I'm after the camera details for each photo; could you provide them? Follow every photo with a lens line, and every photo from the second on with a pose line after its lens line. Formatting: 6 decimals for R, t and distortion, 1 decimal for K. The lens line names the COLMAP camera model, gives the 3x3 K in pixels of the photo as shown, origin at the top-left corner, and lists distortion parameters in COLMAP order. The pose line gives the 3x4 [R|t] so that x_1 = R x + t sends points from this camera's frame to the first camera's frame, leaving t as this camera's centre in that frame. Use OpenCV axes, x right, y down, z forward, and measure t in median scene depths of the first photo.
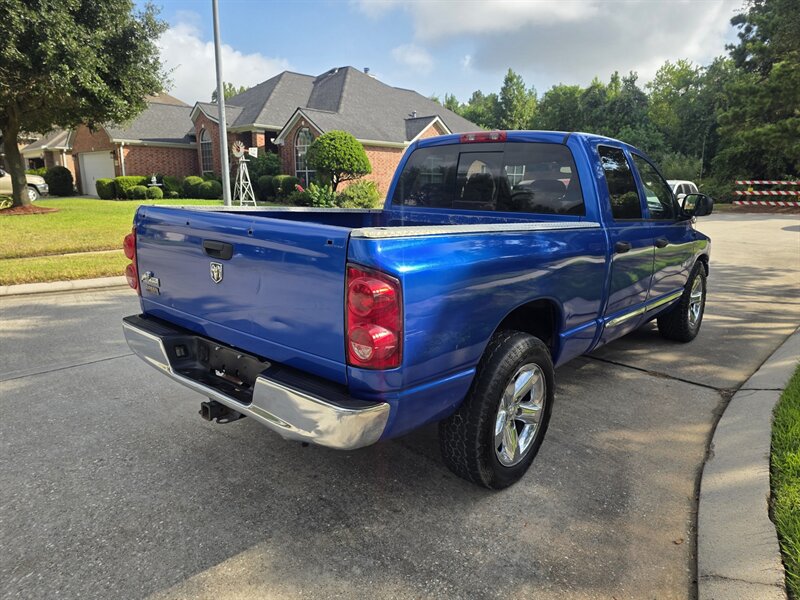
lens RADIAL K [[536.8, 0, 408.0], [0, 536.8, 304.0], [0, 0, 1]] dist [0.060003, -0.059851]
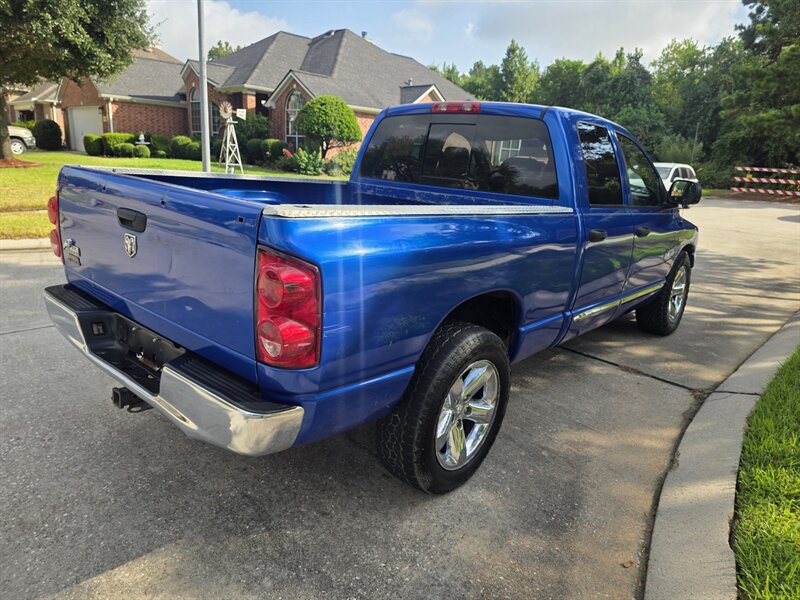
lens RADIAL K [[536.8, 0, 394.3], [0, 536.8, 295.8], [0, 0, 1]] dist [0.060003, -0.059851]
pose [[0.998804, 0.048483, -0.006346, 0.009167], [-0.048203, 0.998094, 0.038530, -0.003075], [0.008202, -0.038178, 0.999237, 0.010285]]
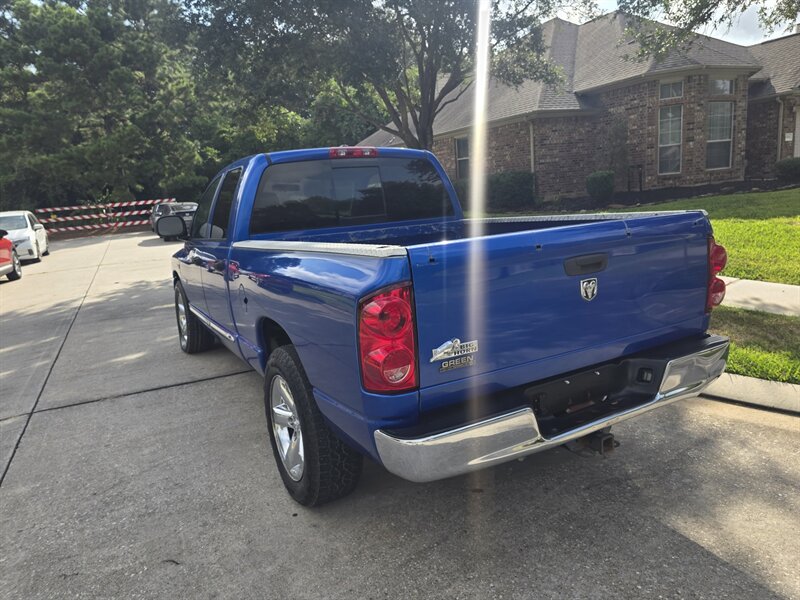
lens RADIAL K [[536.8, 0, 404.8], [0, 536.8, 305.9], [0, 0, 1]] dist [0.060003, -0.059851]
pose [[0.345157, -0.238146, 0.907829, -0.128359], [0.279728, 0.949415, 0.142702, -0.024812], [-0.895890, 0.204691, 0.394313, 0.092880]]
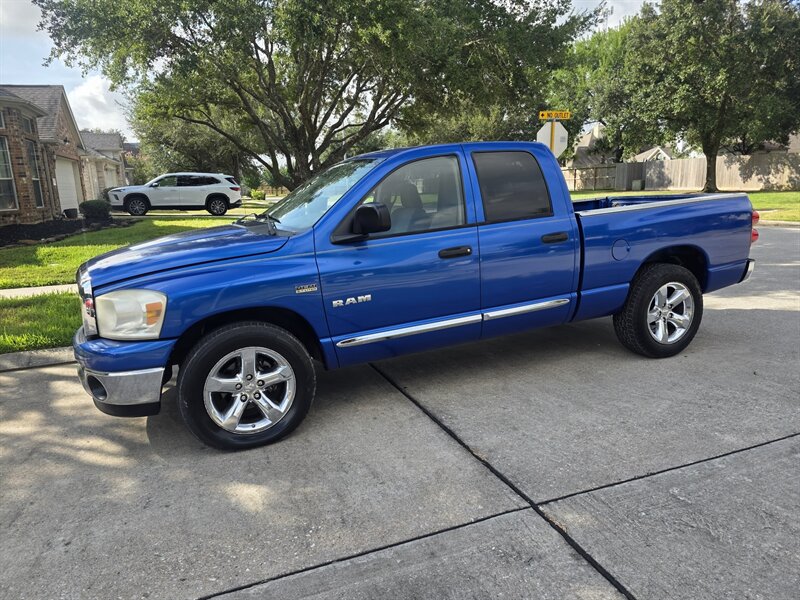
lens RADIAL K [[536.8, 0, 398.0], [0, 536.8, 306.6], [0, 0, 1]] dist [0.060003, -0.059851]
pose [[-0.897972, -0.072501, 0.434039, -0.034318], [0.120759, 0.907870, 0.401484, -0.082591], [-0.423159, 0.412935, -0.806487, 0.364327]]
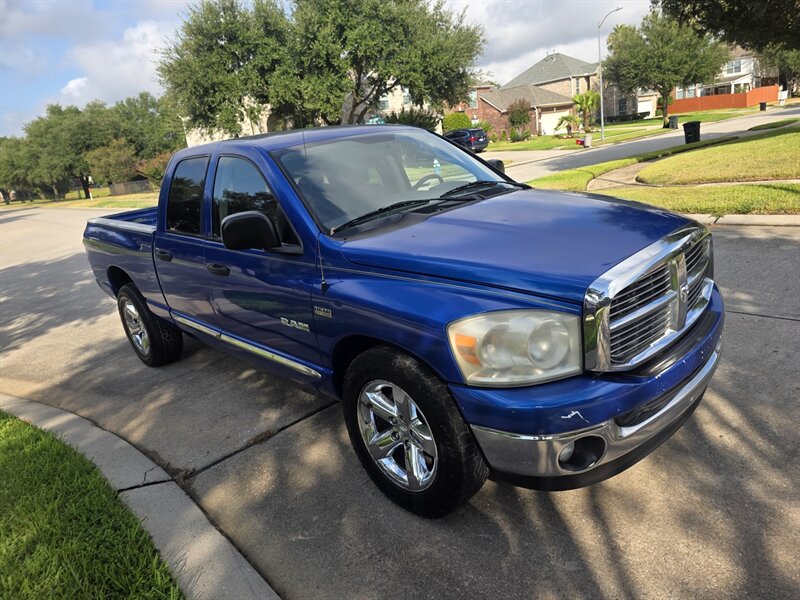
lens RADIAL K [[536.8, 0, 403.2], [0, 536.8, 288.1], [0, 0, 1]] dist [0.060003, -0.059851]
pose [[-0.097323, 0.257564, -0.961347, 0.213680], [-0.084507, 0.960306, 0.265841, -0.056209], [0.991659, 0.107113, -0.071694, 0.233069]]
